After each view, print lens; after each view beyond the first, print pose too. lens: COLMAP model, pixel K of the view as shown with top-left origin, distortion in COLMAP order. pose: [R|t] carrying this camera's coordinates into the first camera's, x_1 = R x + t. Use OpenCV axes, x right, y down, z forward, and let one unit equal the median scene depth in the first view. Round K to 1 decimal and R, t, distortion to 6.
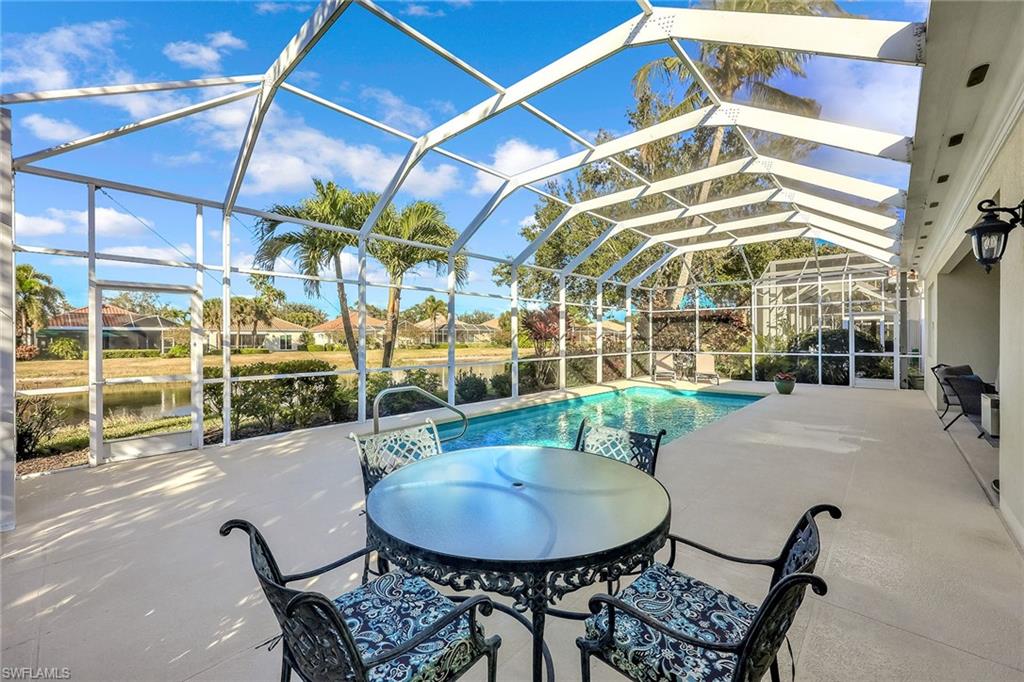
lens RADIAL K [[414.4, 0, 517.9], [0, 414.4, 339.7], [0, 0, 1]] dist [-0.007489, -0.000399]
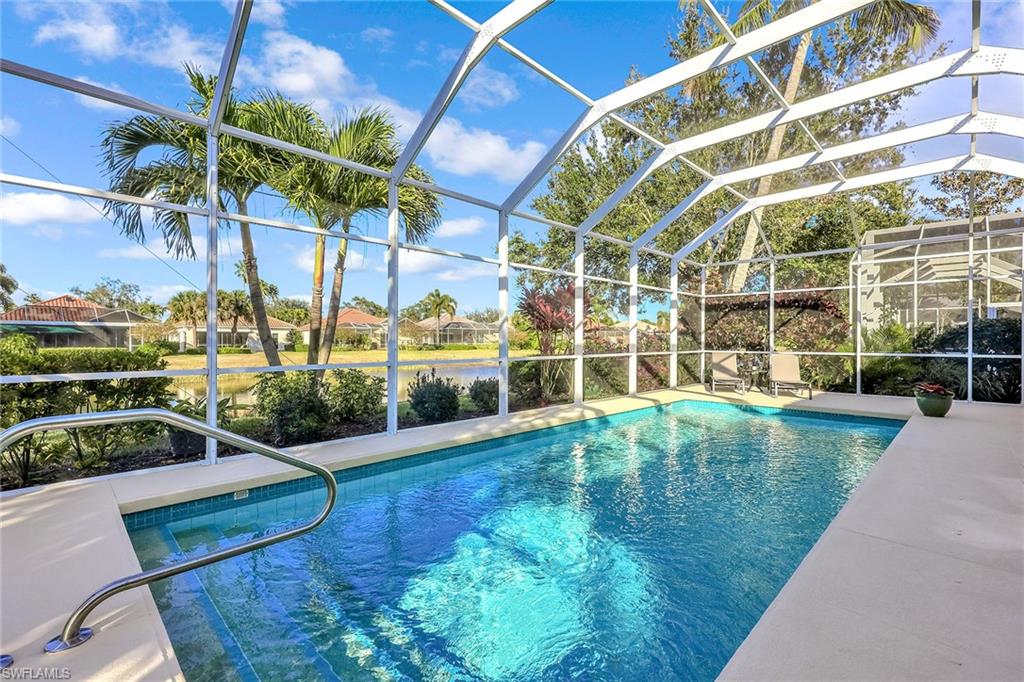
lens RADIAL K [[463.6, 0, 509.9], [0, 463.6, 335.4], [0, 0, 1]] dist [0.000454, 0.000530]
pose [[0.998617, 0.006170, -0.052211, 0.029028], [-0.006812, 0.999903, -0.012125, 0.016178], [0.052131, 0.012464, 0.998562, 0.199030]]
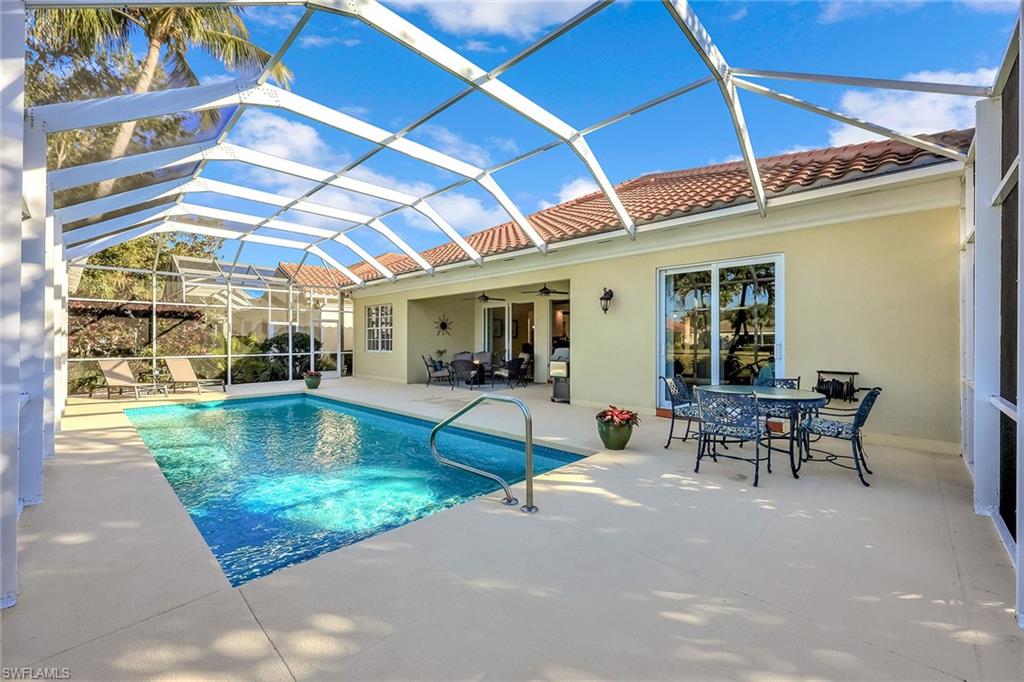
lens RADIAL K [[414.4, 0, 510.7], [0, 414.4, 341.8], [0, 0, 1]] dist [-0.007489, -0.000399]
pose [[0.033550, 0.004959, 0.999425, -0.356638], [0.003426, 0.999981, -0.005077, 0.008745], [-0.999431, 0.003595, 0.033532, 0.330376]]
